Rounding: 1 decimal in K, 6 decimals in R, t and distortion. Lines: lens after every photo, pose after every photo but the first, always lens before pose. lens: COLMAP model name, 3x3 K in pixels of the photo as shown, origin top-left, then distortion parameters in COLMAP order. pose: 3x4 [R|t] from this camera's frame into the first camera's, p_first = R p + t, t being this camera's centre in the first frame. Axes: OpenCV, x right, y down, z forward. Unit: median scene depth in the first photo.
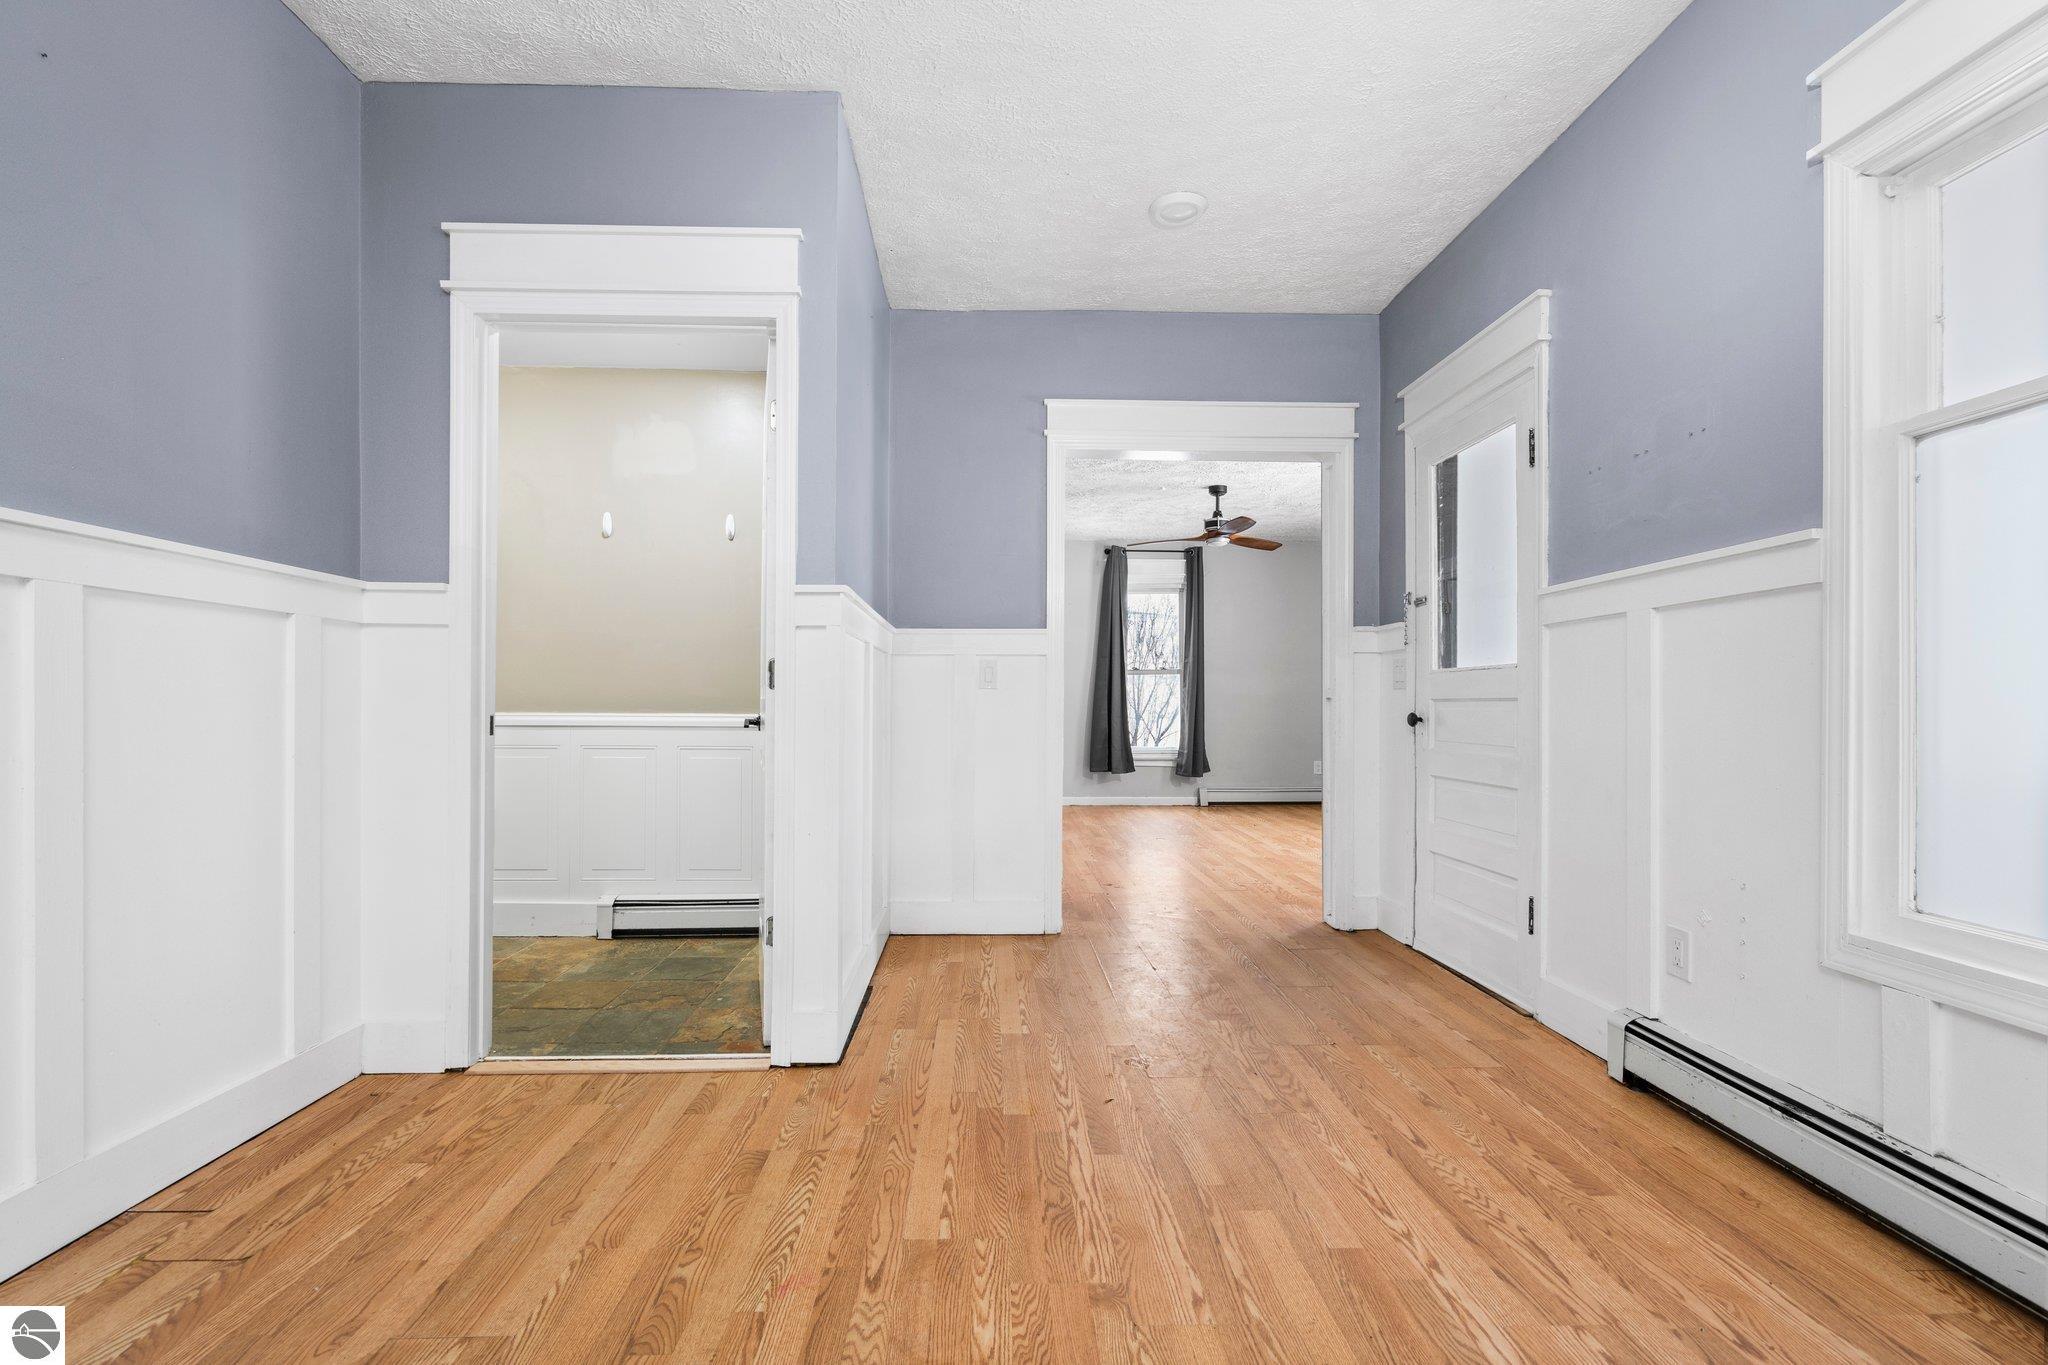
lens RADIAL K [[939.3, 0, 1031.6], [0, 939.3, 688.0], [0, 0, 1]] dist [-0.018346, 0.000187]
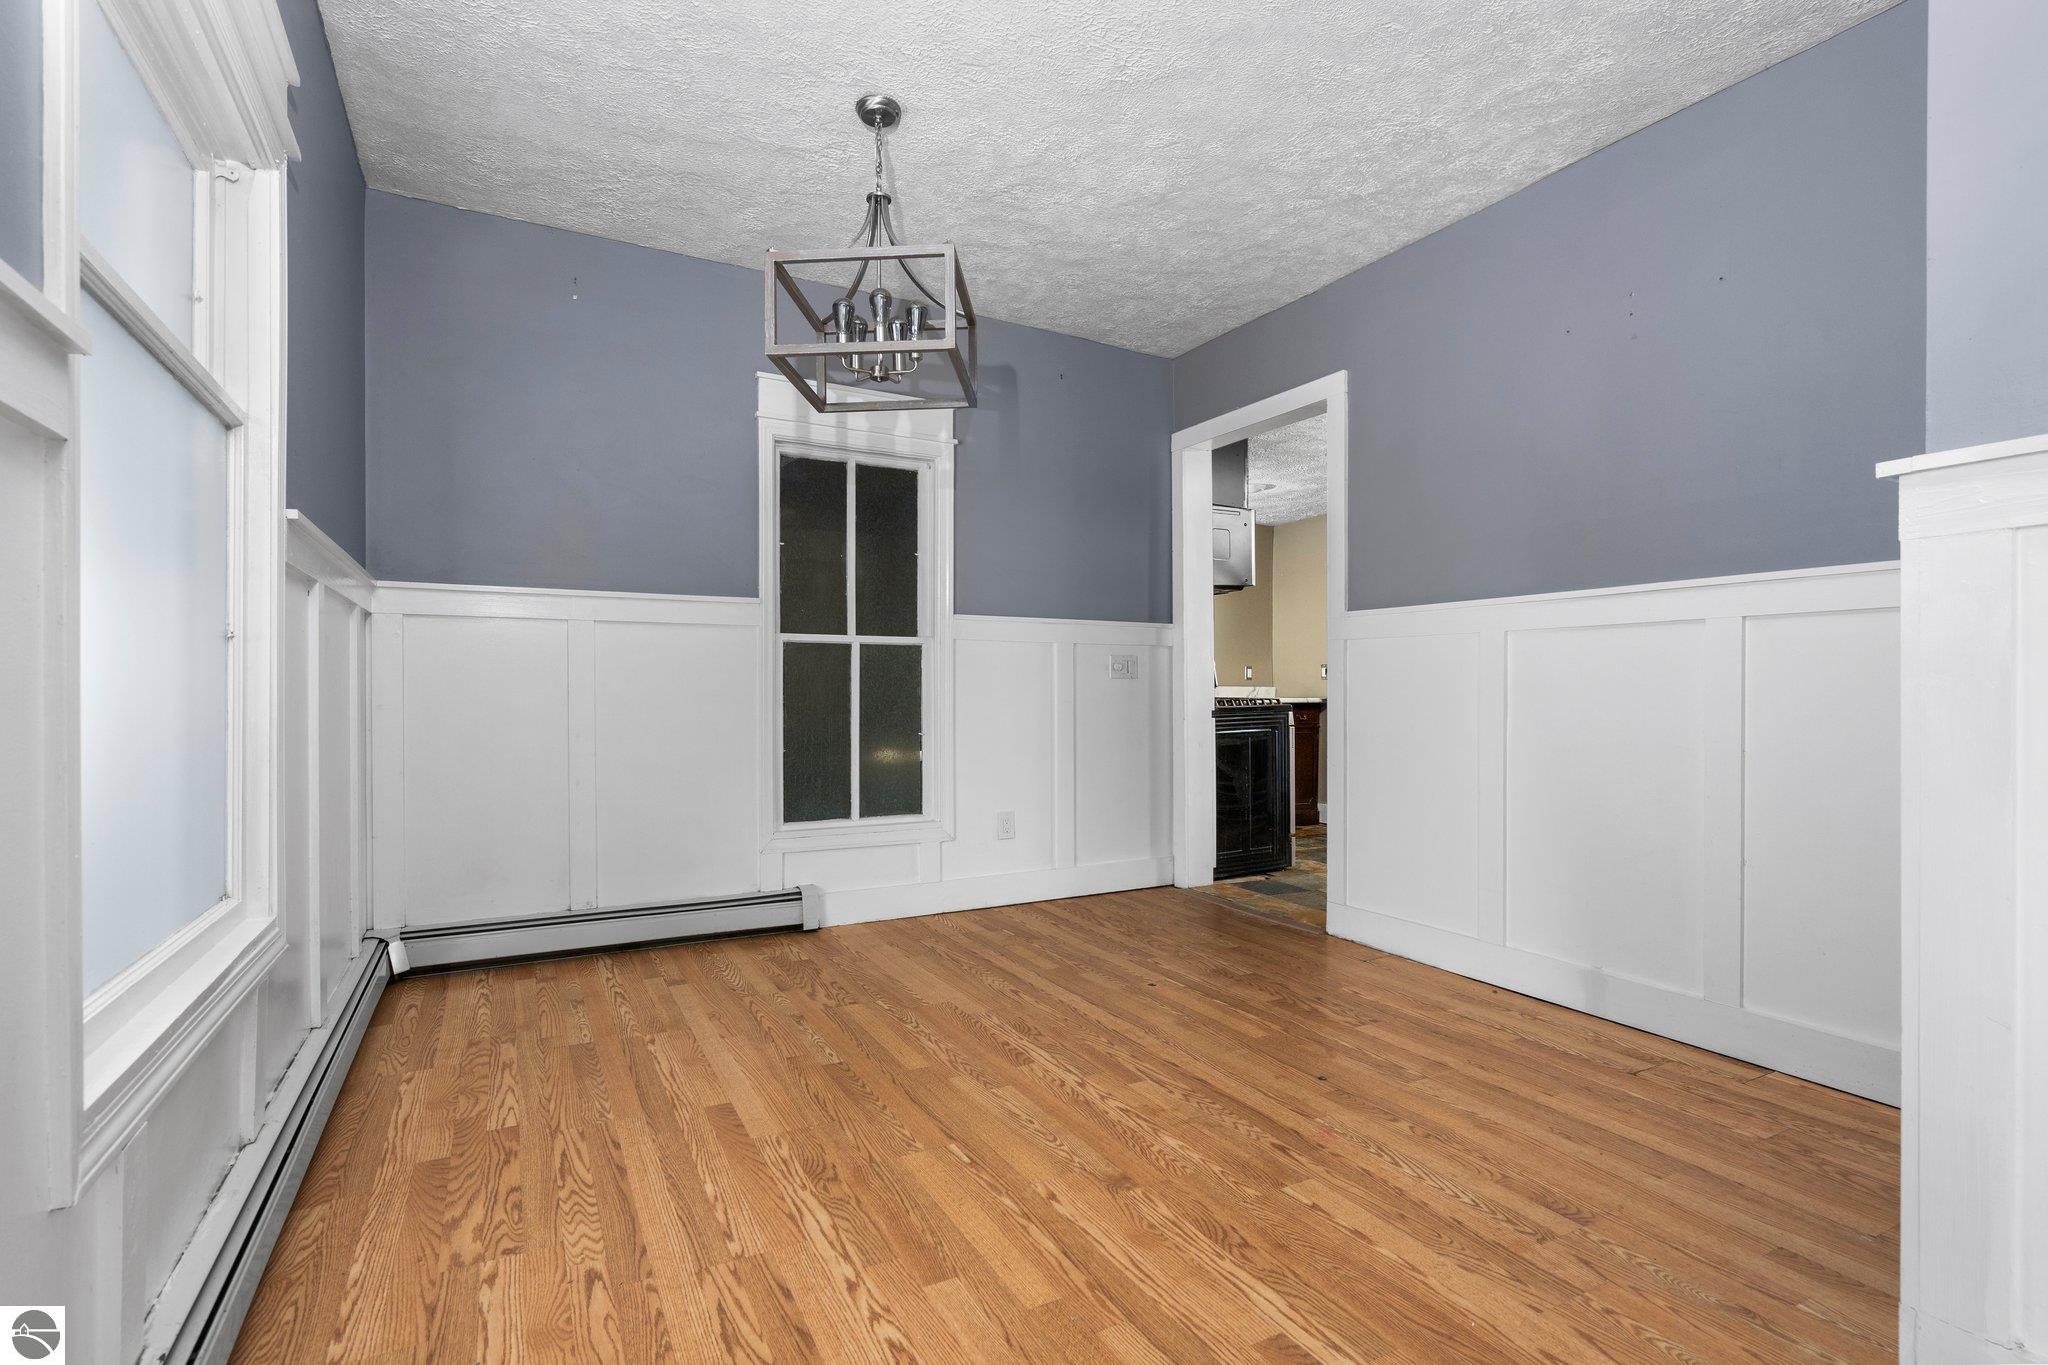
lens RADIAL K [[939.3, 0, 1017.9], [0, 939.3, 693.0], [0, 0, 1]] dist [-0.018346, 0.000187]
pose [[-0.900828, -0.003552, -0.434162, 0.728360], [0.005342, 0.999800, -0.019264, 0.031071], [0.434144, -0.019672, -0.900629, 2.035385]]
